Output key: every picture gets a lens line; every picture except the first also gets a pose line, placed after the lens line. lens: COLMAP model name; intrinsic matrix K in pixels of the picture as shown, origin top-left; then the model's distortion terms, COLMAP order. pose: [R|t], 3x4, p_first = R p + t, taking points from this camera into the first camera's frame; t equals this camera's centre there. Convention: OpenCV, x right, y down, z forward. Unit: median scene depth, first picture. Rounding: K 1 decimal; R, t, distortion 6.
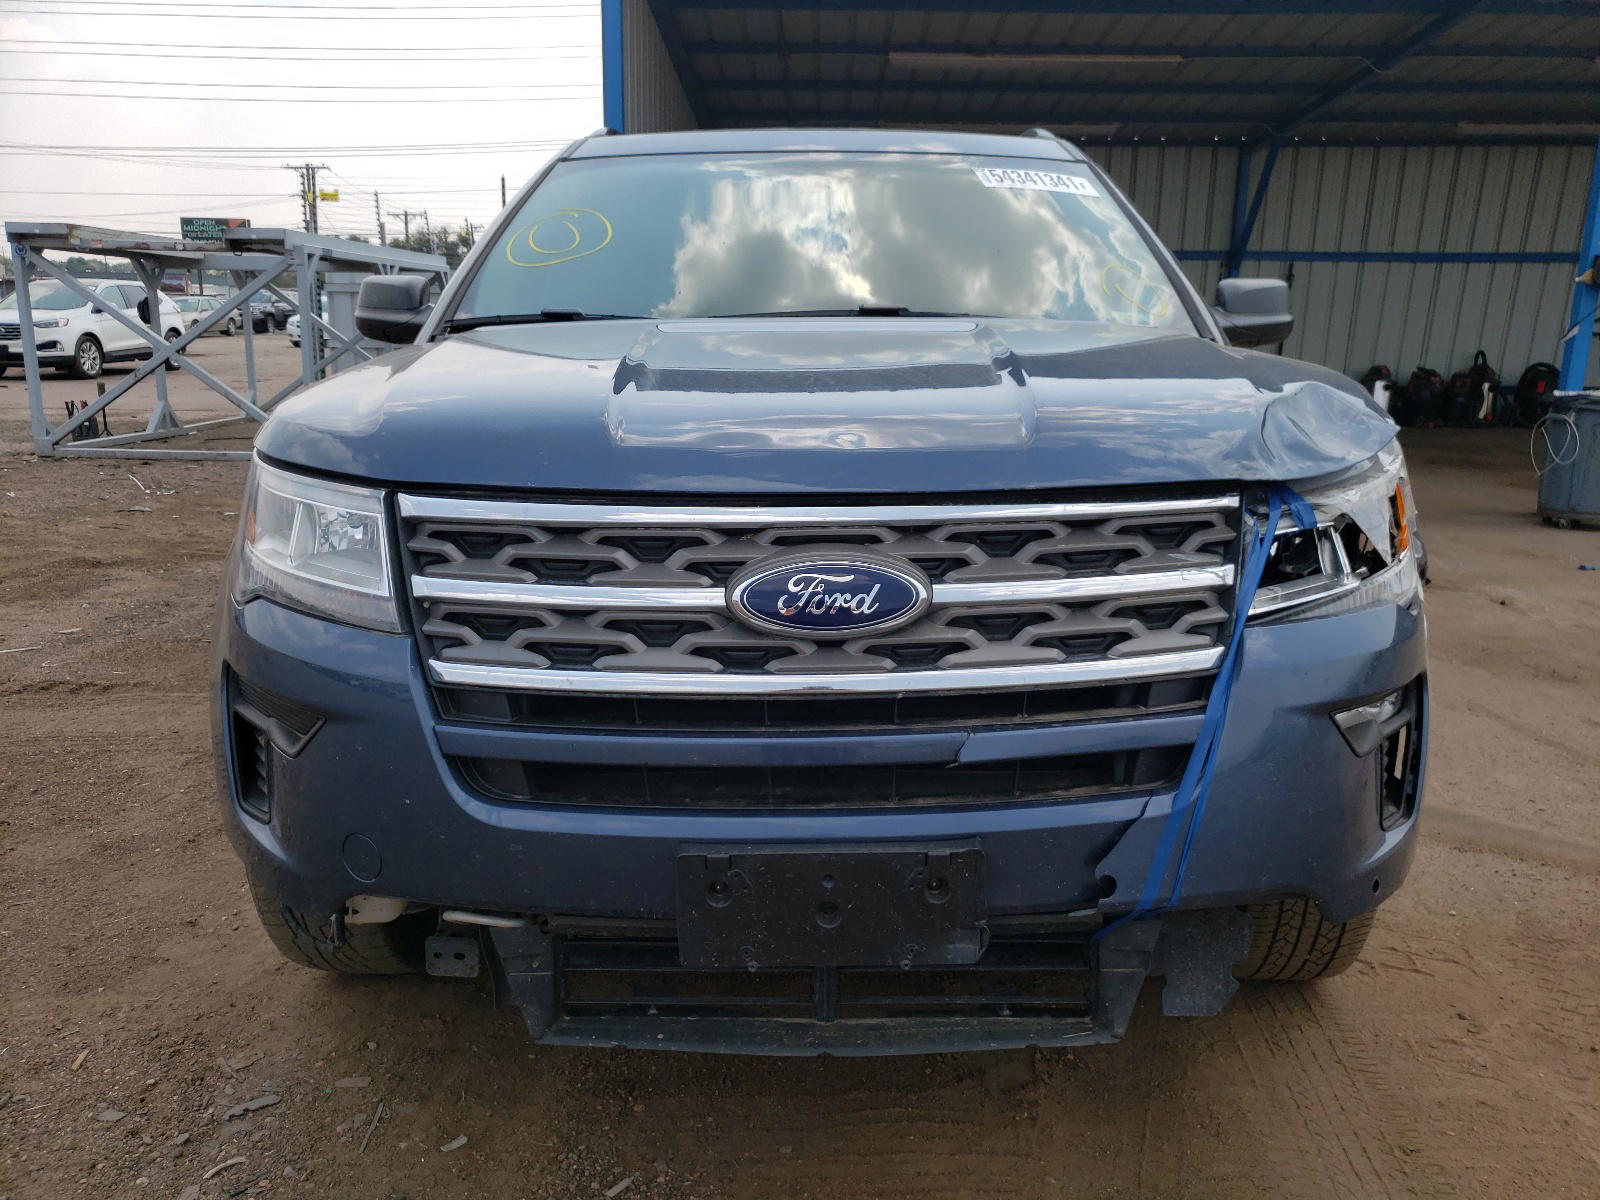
lens RADIAL K [[1238.3, 0, 796.5], [0, 1238.3, 605.5], [0, 0, 1]] dist [0.005600, 0.005098]
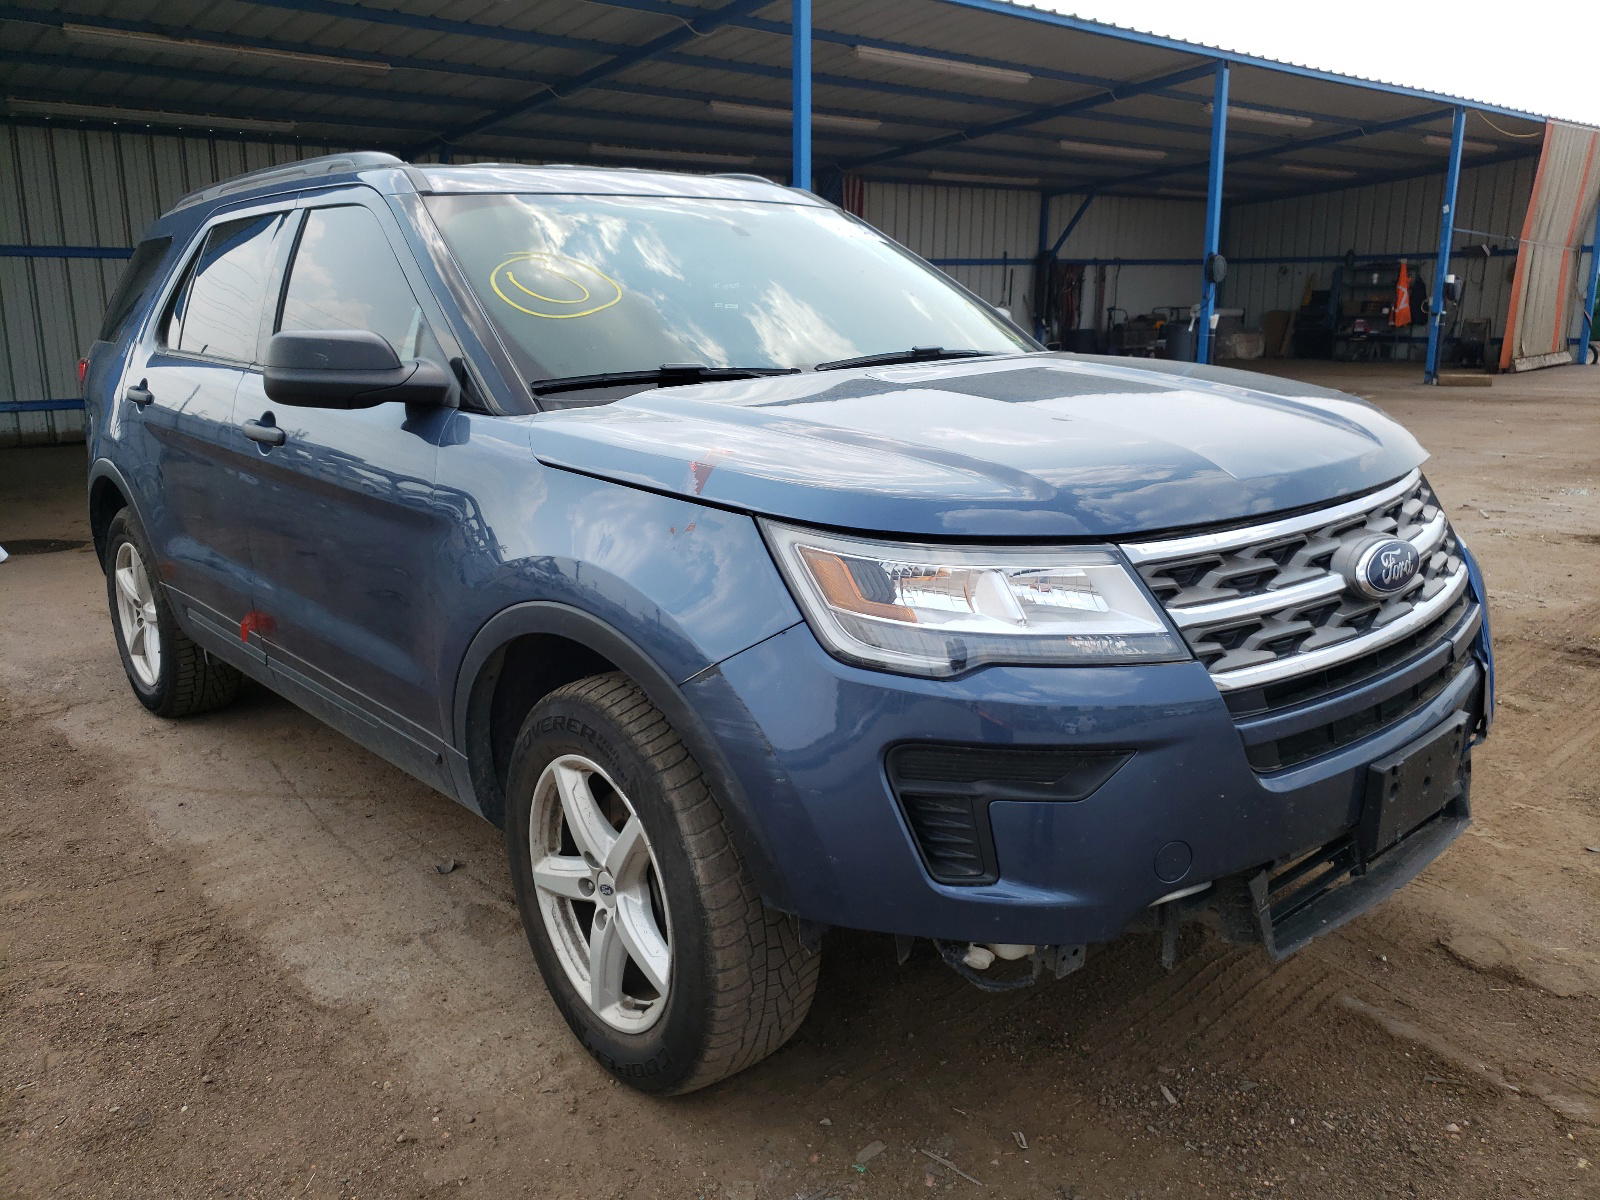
lens RADIAL K [[1238.3, 0, 796.8], [0, 1238.3, 598.8], [0, 0, 1]] dist [0.005600, 0.005098]
pose [[0.744842, -0.174370, 0.644054, -1.324059], [0.174751, 0.982536, 0.063913, -0.170115], [-0.643951, 0.064944, 0.762305, 0.347200]]
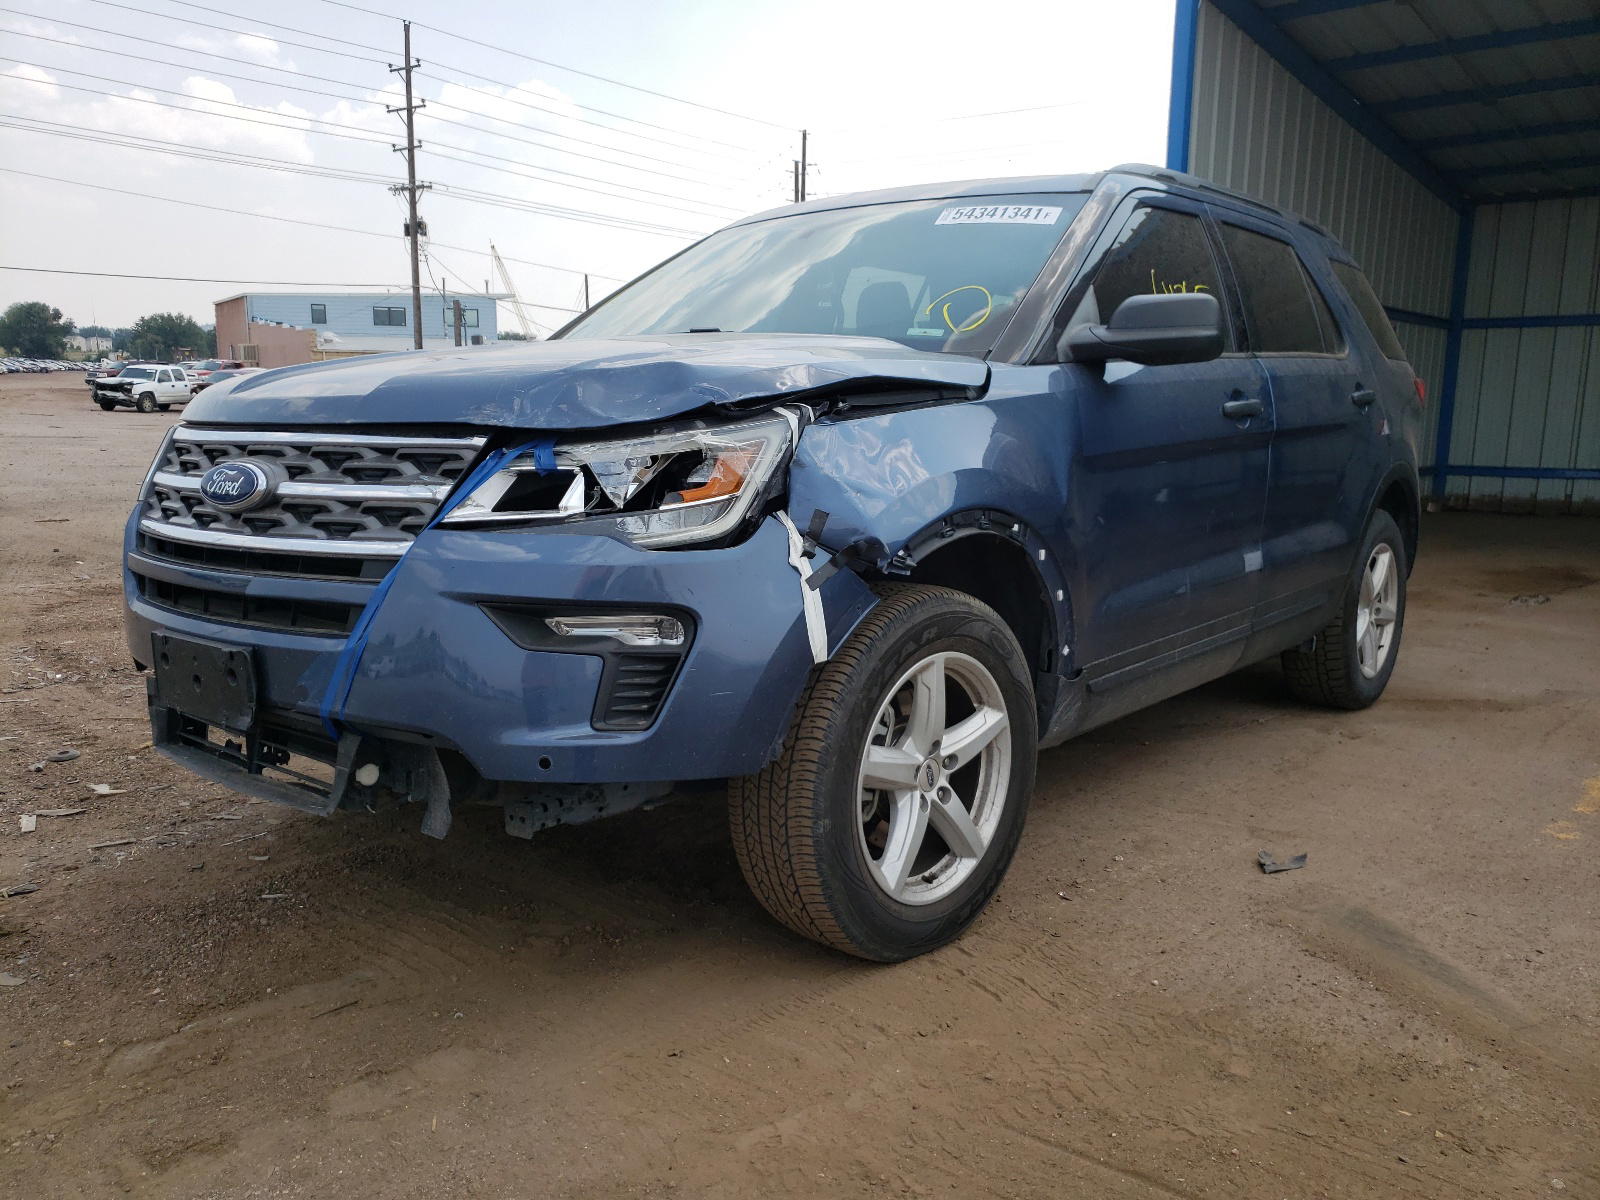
lens RADIAL K [[1238.3, 0, 800.6], [0, 1238.3, 596.9], [0, 0, 1]] dist [0.005600, 0.005098]
pose [[0.799626, 0.102659, -0.591658, 1.468074], [-0.143166, 0.989458, -0.021807, 0.061464], [0.583182, 0.102142, 0.805894, 0.163365]]
